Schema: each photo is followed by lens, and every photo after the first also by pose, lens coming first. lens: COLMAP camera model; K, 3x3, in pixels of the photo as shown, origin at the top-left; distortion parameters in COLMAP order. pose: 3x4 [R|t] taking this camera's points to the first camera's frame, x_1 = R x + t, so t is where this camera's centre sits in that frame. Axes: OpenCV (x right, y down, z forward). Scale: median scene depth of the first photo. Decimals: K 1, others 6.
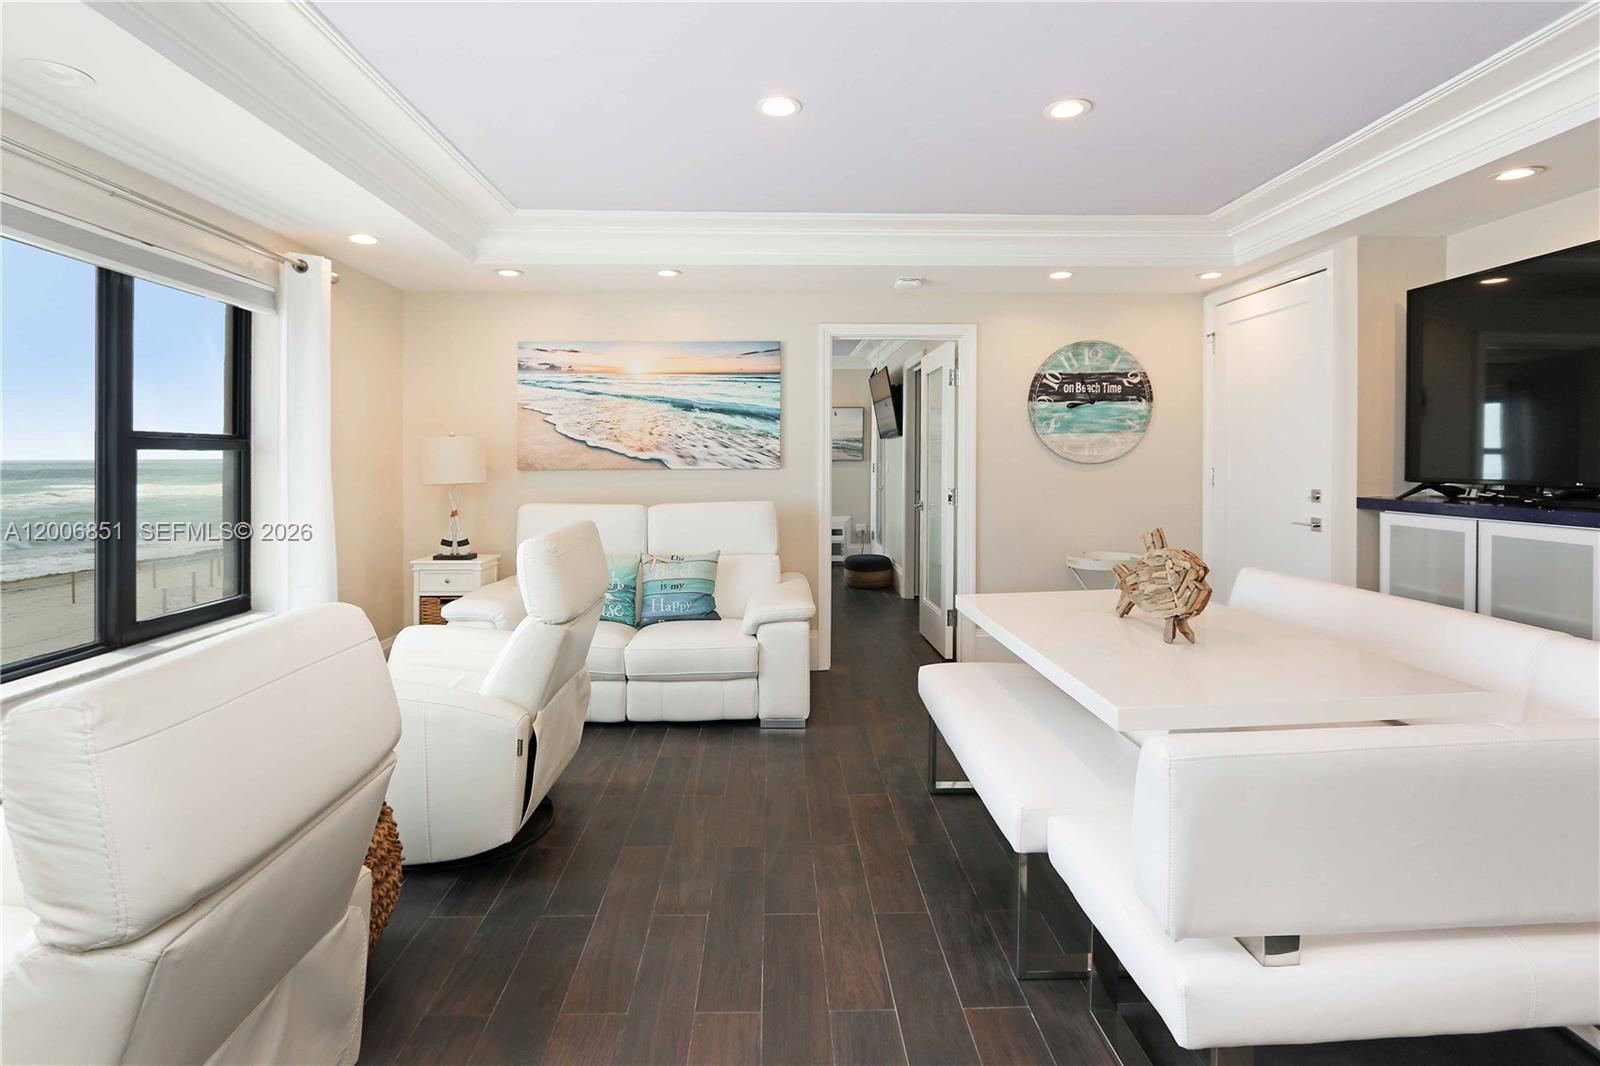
lens RADIAL K [[800.6, 0, 734.3], [0, 800.6, 471.6], [0, 0, 1]] dist [-0.014457, 0.003477]
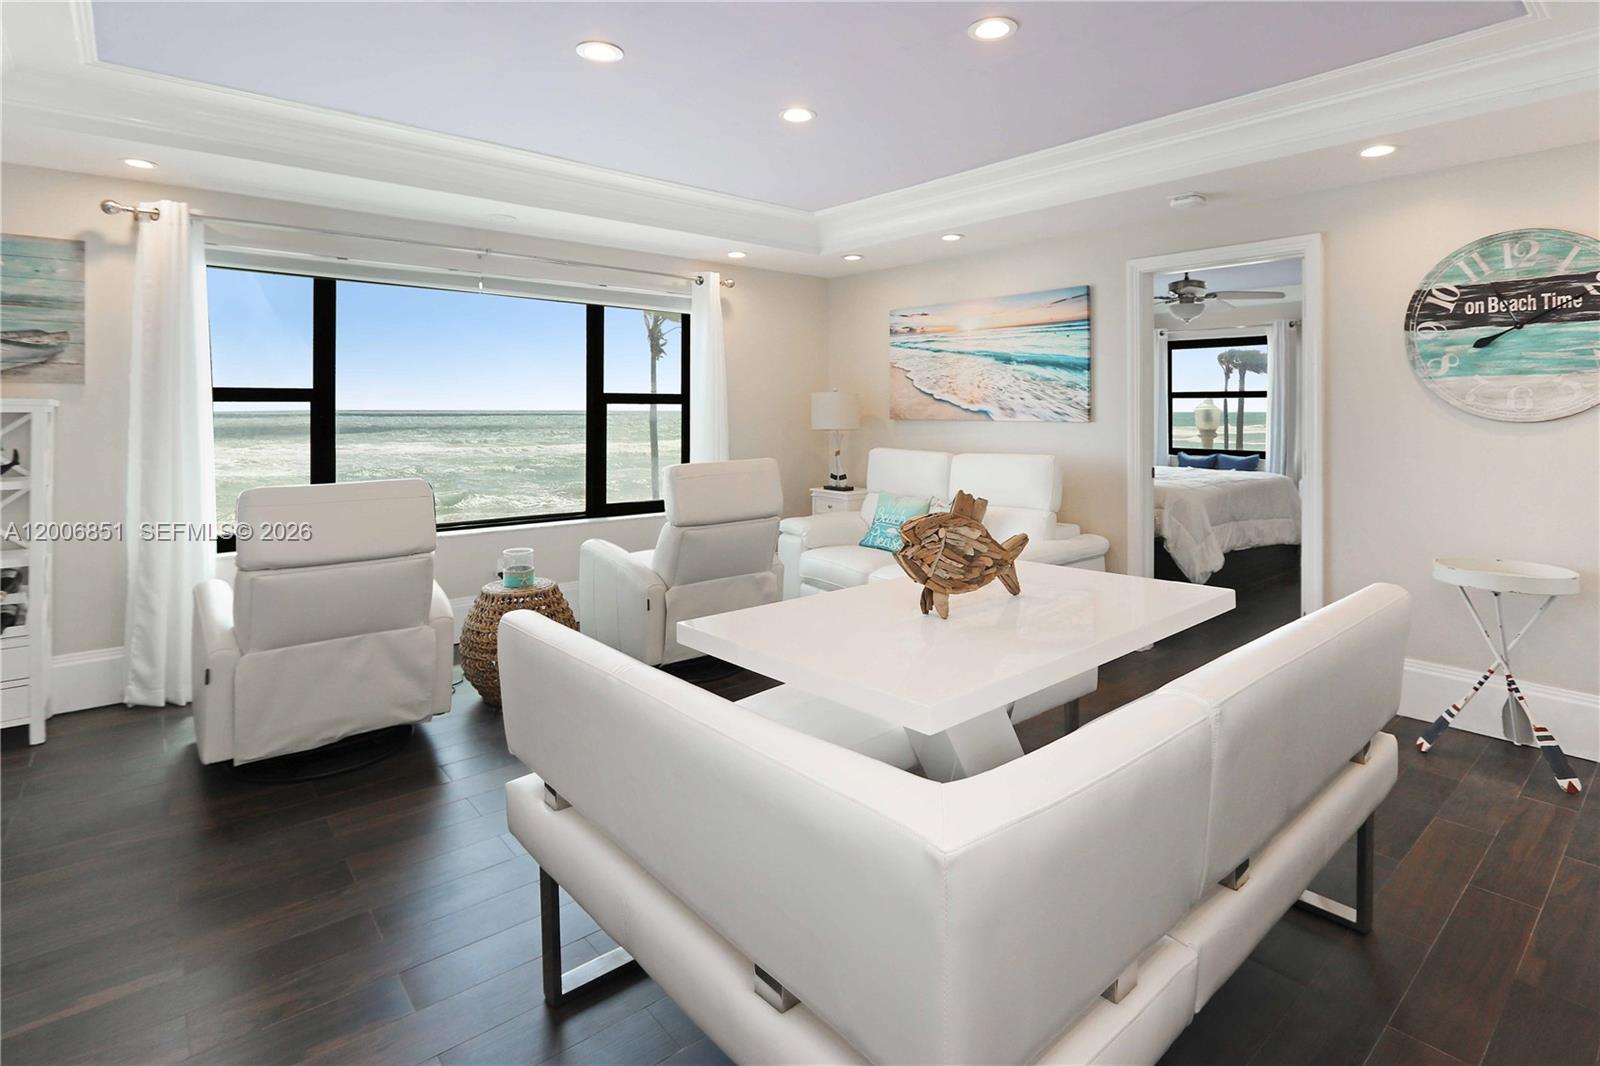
lens RADIAL K [[800.6, 0, 765.1], [0, 800.6, 410.5], [0, 0, 1]] dist [-0.014457, 0.003477]
pose [[0.619672, 0.005929, -0.784838, 0.568715], [-0.015392, 0.999871, -0.004599, -0.007258], [0.784710, 0.014930, 0.619684, 0.136283]]
